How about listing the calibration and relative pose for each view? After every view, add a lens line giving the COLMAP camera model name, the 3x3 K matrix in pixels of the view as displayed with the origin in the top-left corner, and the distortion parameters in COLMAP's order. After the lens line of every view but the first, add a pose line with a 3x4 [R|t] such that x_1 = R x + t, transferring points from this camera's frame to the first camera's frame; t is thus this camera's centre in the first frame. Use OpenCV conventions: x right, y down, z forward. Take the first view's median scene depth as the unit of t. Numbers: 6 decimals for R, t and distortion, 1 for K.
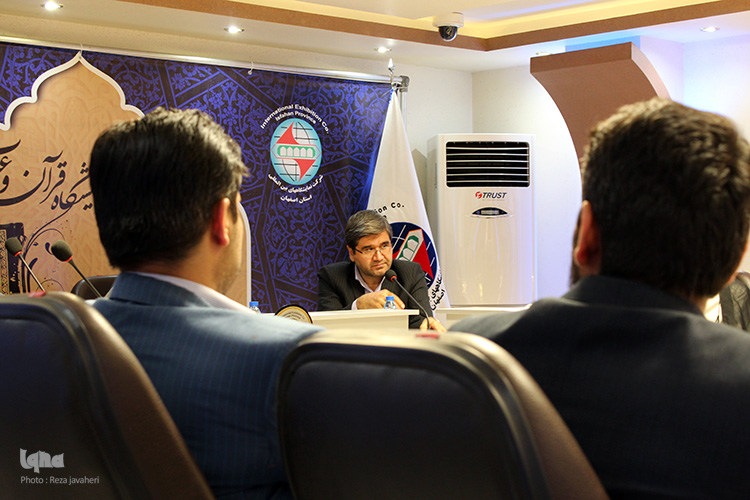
lens RADIAL K [[1378.2, 0, 391.1], [0, 1378.2, 267.9], [0, 0, 1]] dist [0.014649, 0.000000]
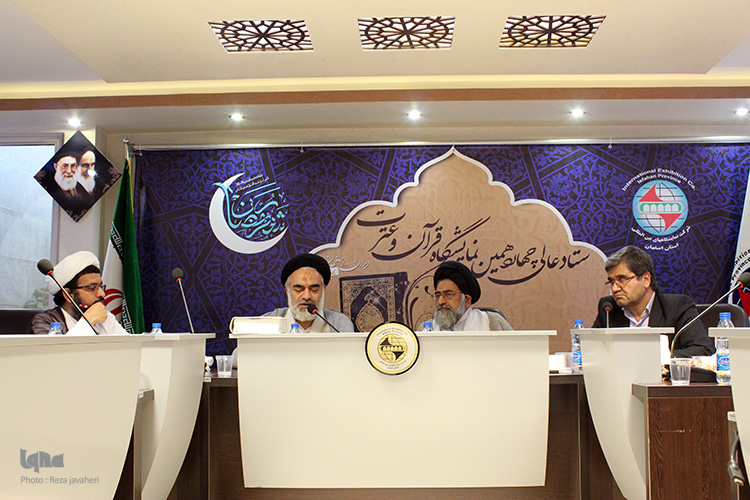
lens RADIAL K [[823.6, 0, 380.2], [0, 823.6, 250.6], [0, 0, 1]] dist [-0.088823, 0.000000]
pose [[0.696567, -0.063194, -0.714704, 0.285890], [-0.007574, 0.995411, -0.095396, 0.023508], [0.717452, 0.071863, 0.692891, 0.371582]]
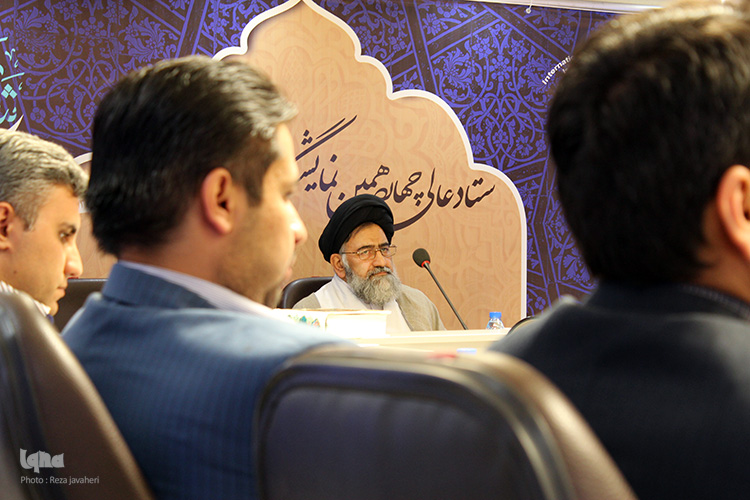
lens RADIAL K [[1798.2, 0, 380.3], [0, 1798.2, 252.7], [0, 0, 1]] dist [0.092144, 0.000000]
pose [[0.973516, 0.009687, -0.228416, 0.048428], [-0.012074, 0.999886, -0.009057, 0.001389], [0.228302, 0.011575, 0.973522, 0.020008]]
